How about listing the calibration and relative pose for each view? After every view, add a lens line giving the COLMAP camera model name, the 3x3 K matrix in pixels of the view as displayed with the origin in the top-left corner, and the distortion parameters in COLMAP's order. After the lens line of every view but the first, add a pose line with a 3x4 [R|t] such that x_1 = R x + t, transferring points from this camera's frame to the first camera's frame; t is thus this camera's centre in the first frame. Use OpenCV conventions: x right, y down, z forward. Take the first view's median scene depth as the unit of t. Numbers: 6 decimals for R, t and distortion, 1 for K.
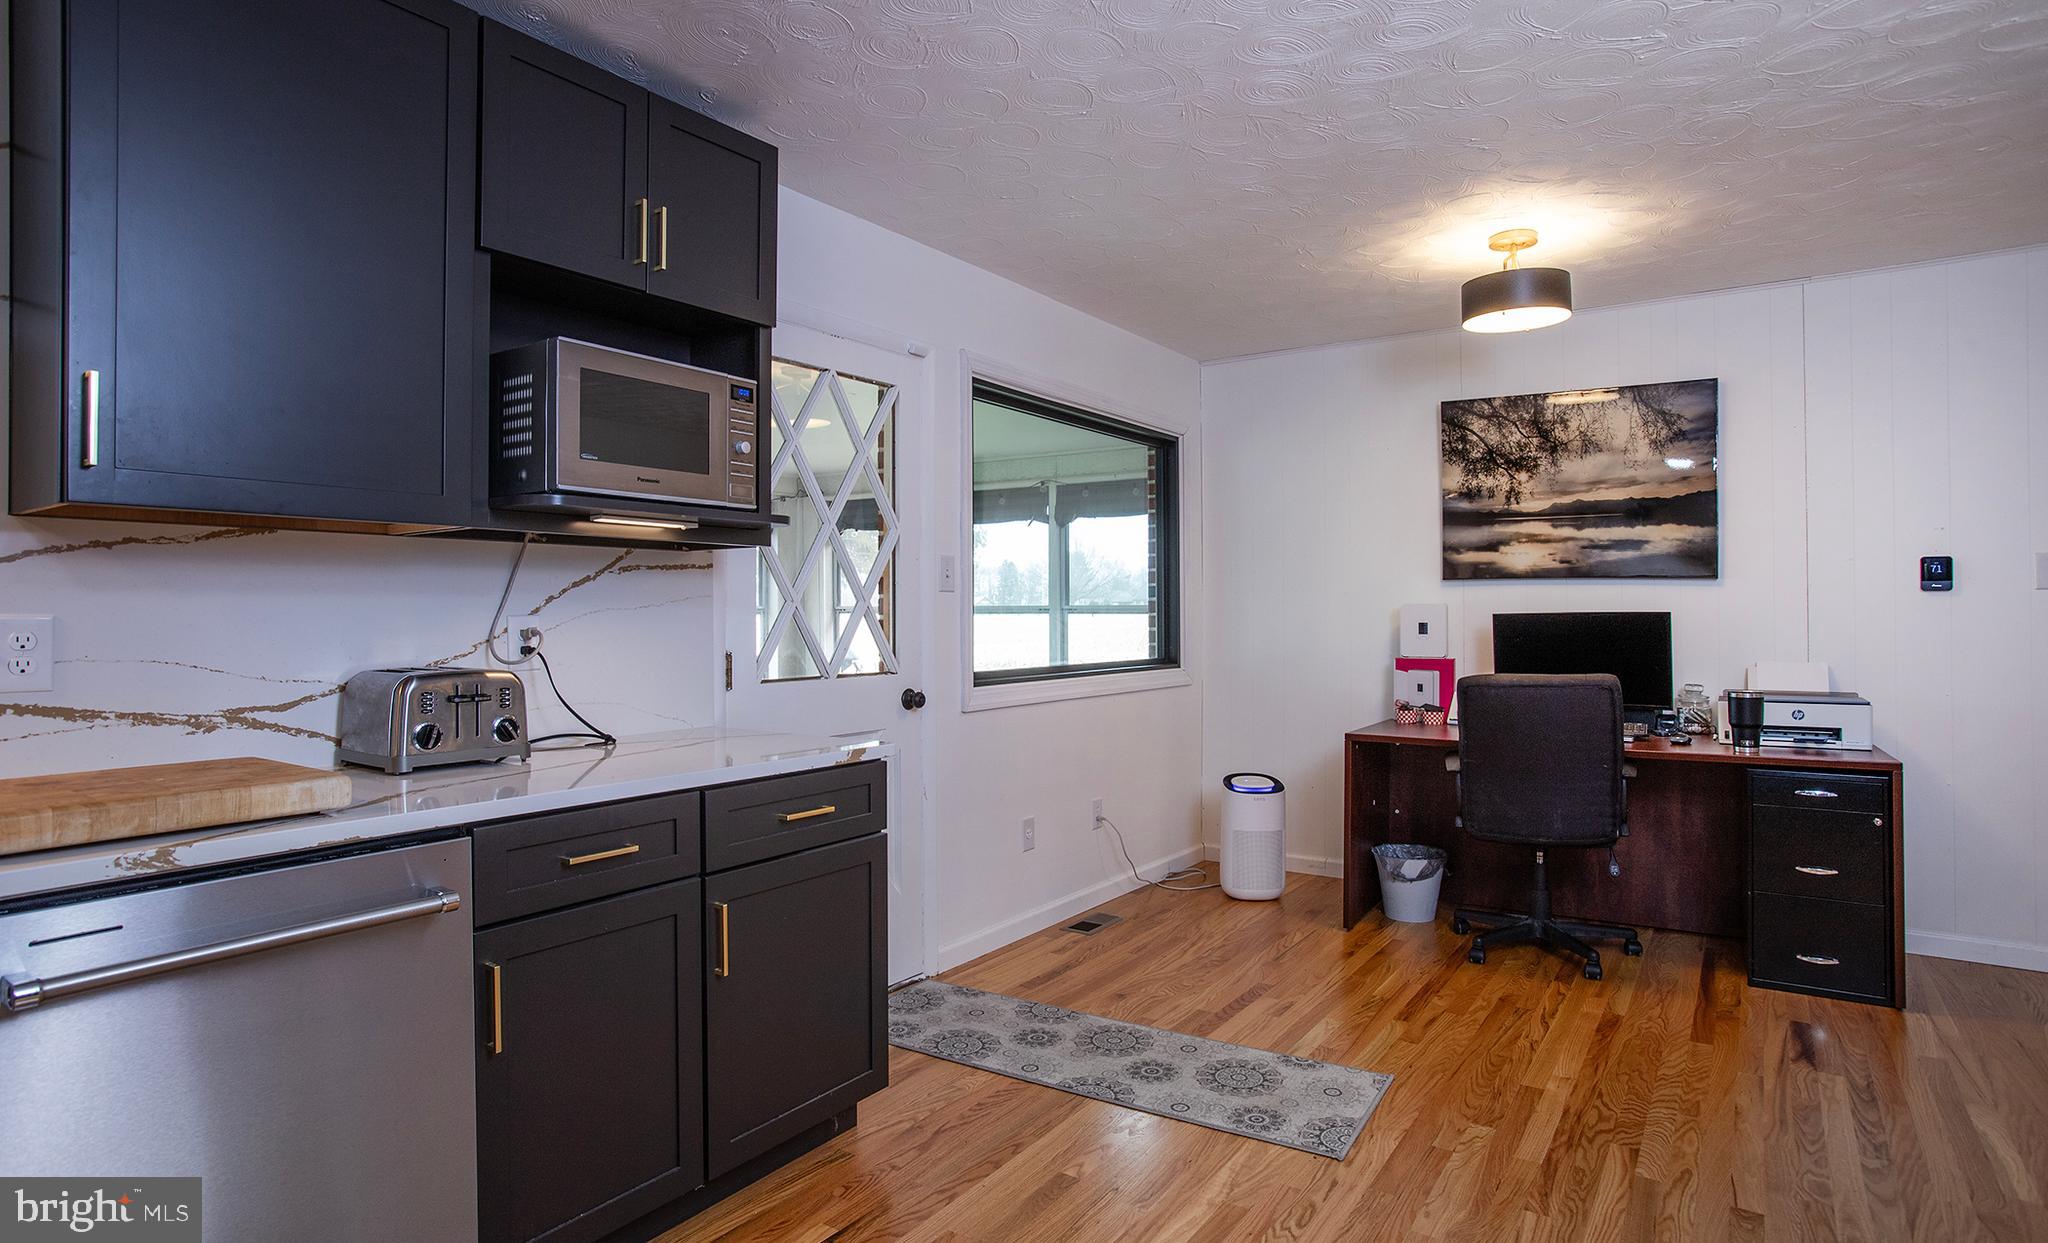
lens RADIAL K [[1140.2, 0, 1016.2], [0, 1140.2, 619.9], [0, 0, 1]] dist [-0.002990, 0.000111]
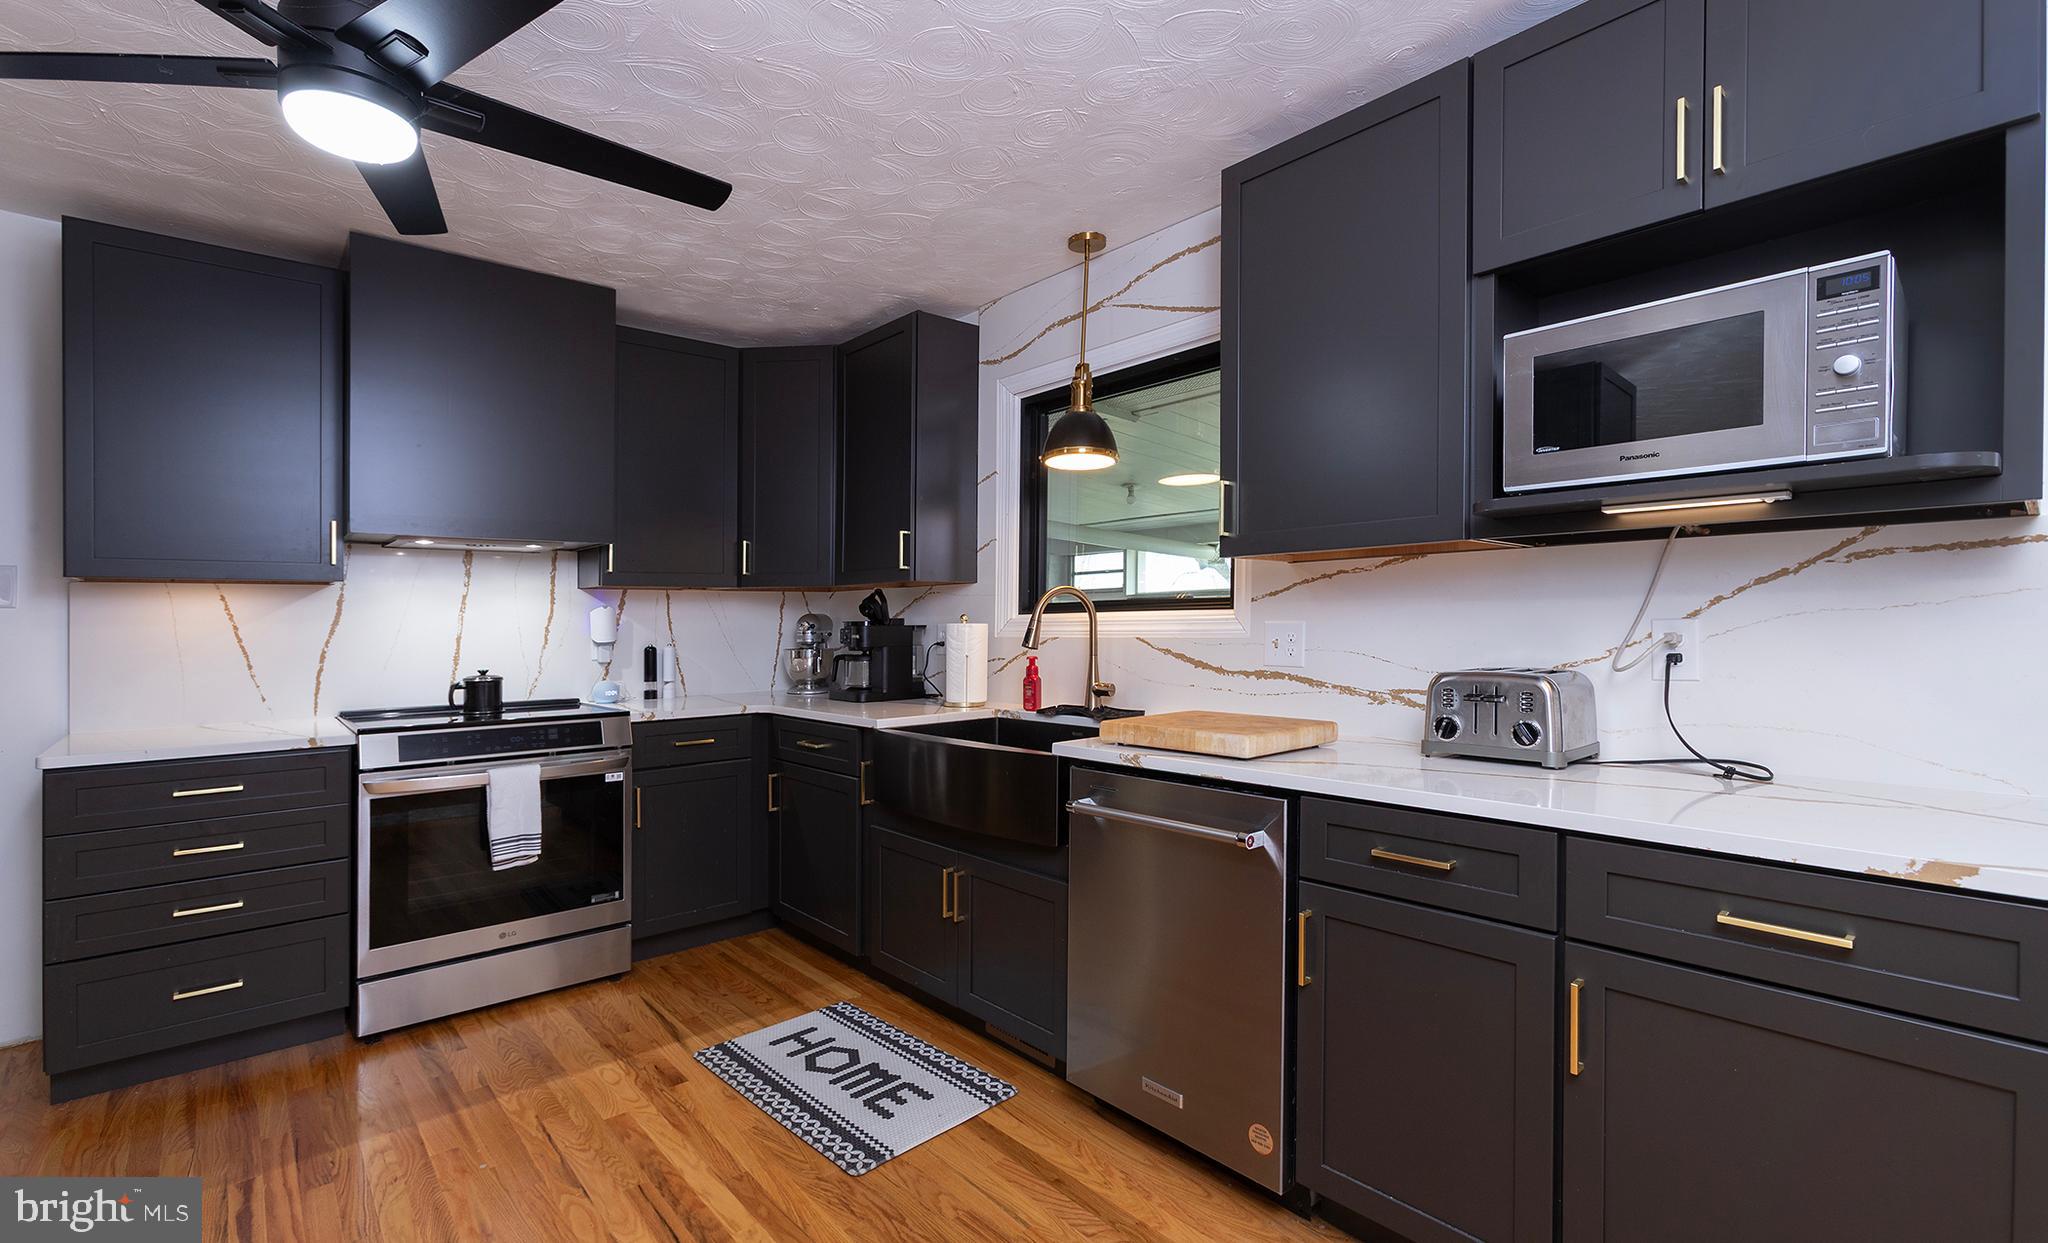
lens RADIAL K [[921.4, 0, 1014.5], [0, 921.4, 625.4], [0, 0, 1]] dist [-0.002394, -0.000752]
pose [[-0.247048, 0.006613, -0.968981, 0.465121], [0.005414, 0.999971, 0.005444, -0.006834], [0.968988, -0.003901, -0.247077, 0.778287]]
